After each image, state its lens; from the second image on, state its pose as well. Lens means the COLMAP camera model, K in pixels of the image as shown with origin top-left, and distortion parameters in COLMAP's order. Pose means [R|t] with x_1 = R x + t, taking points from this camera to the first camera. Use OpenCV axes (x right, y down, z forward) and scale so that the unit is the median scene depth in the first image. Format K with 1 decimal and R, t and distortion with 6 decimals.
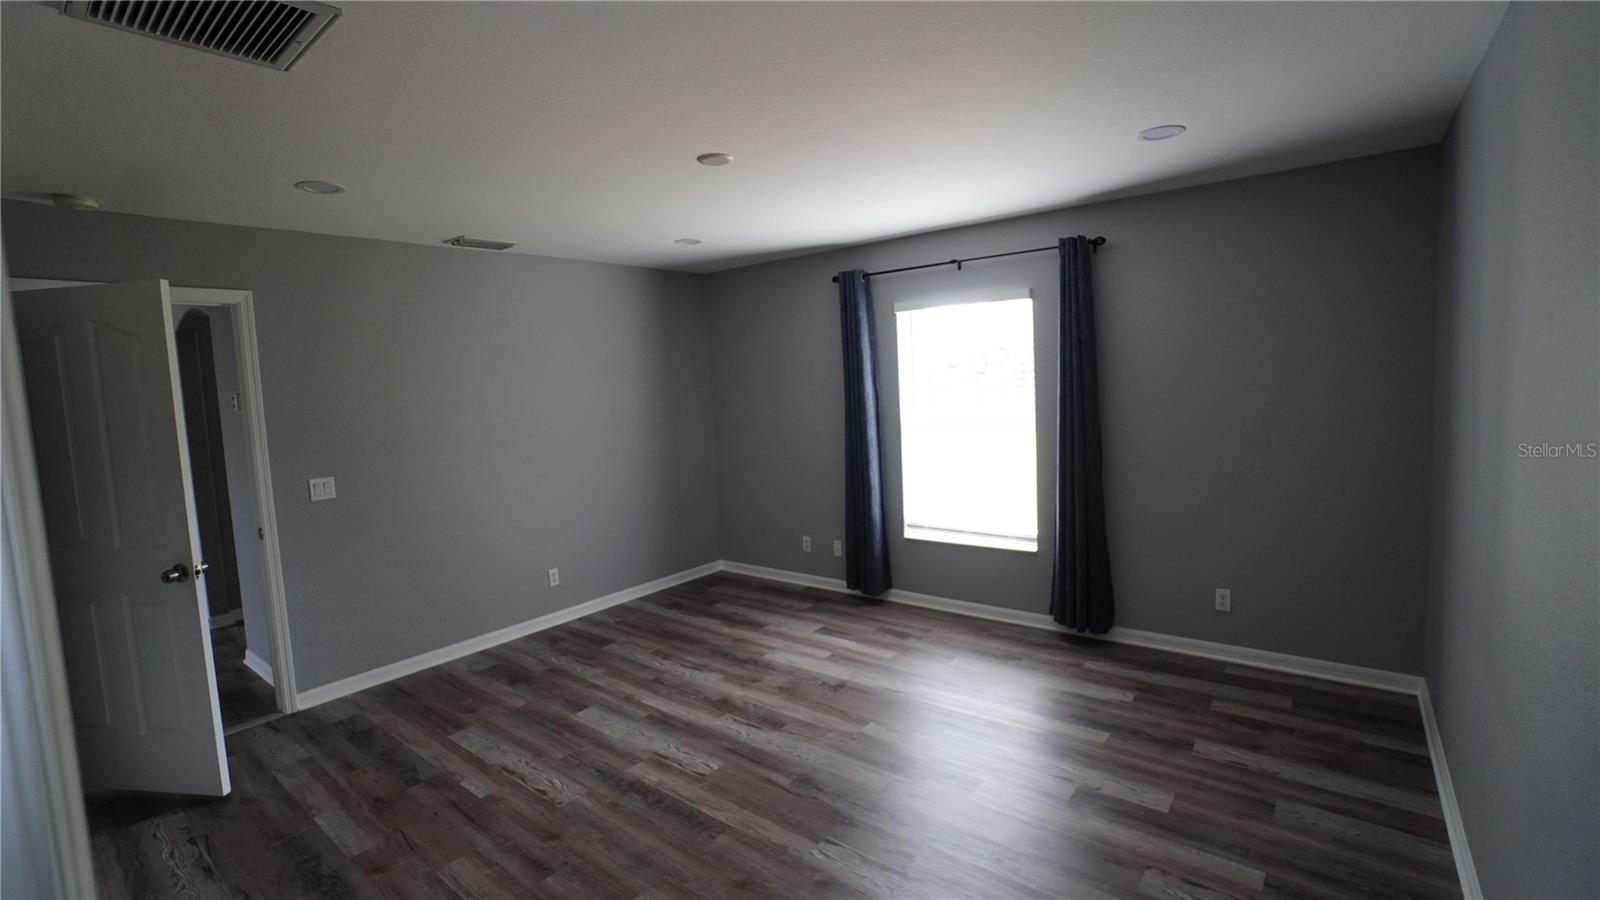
lens RADIAL K [[702.2, 0, 789.3], [0, 702.2, 451.7], [0, 0, 1]] dist [-0.051696, 0.006561]
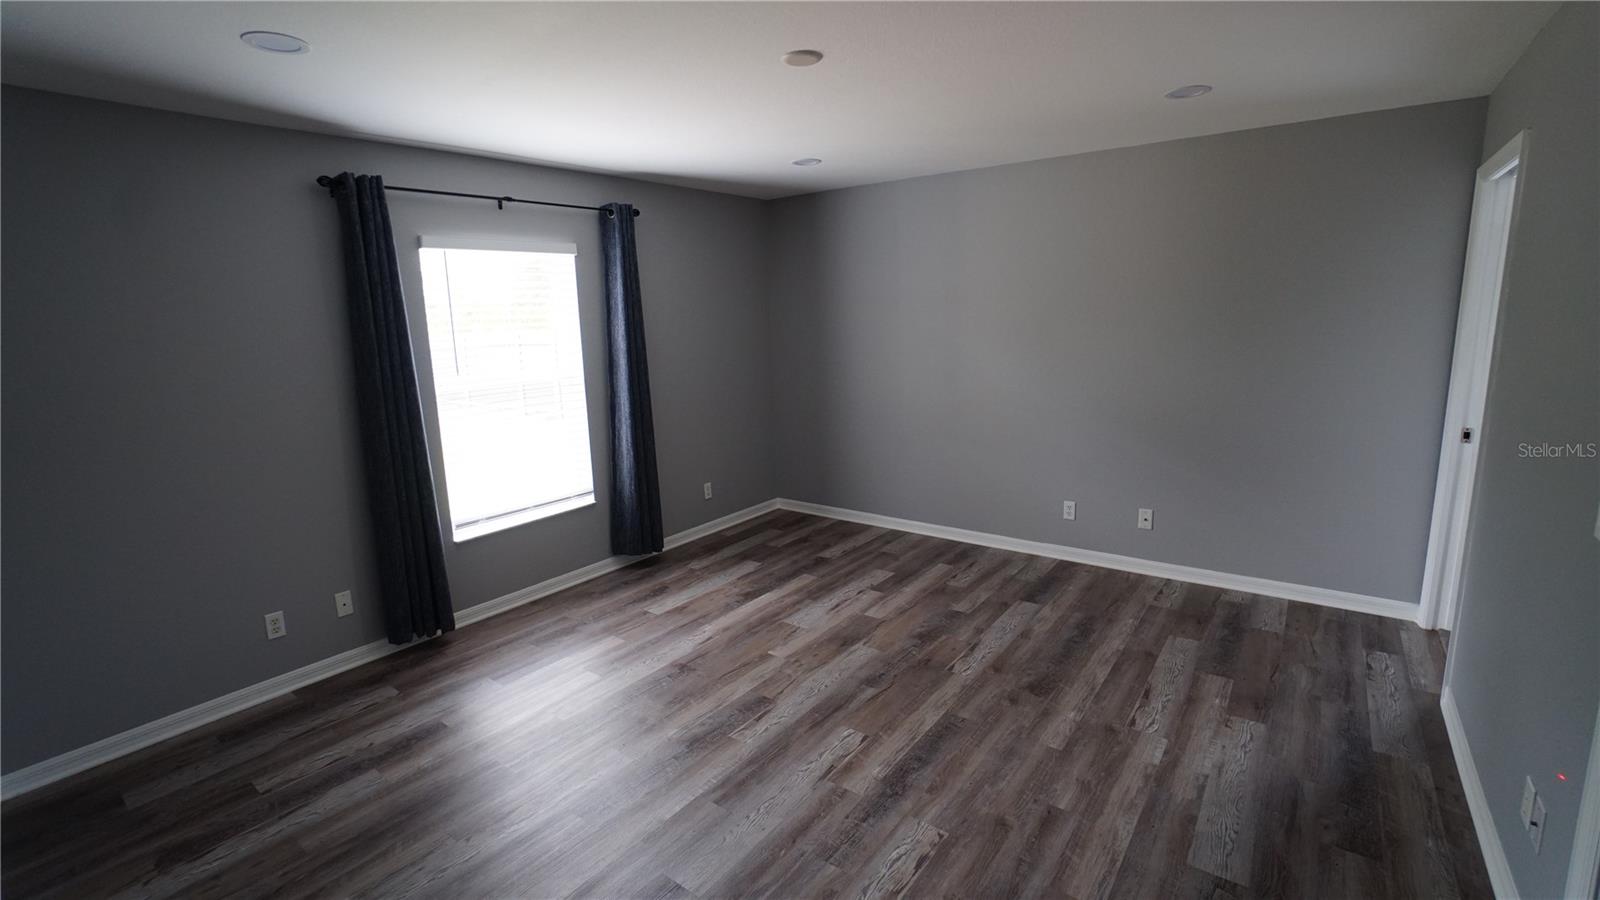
lens RADIAL K [[702.2, 0, 792.4], [0, 702.2, 447.9], [0, 0, 1]] dist [-0.051696, 0.006561]
pose [[-0.028928, -0.140028, 0.989725, -0.808847], [0.137007, 0.980239, 0.142690, -0.053609], [-0.990148, 0.139727, -0.009172, 0.852217]]
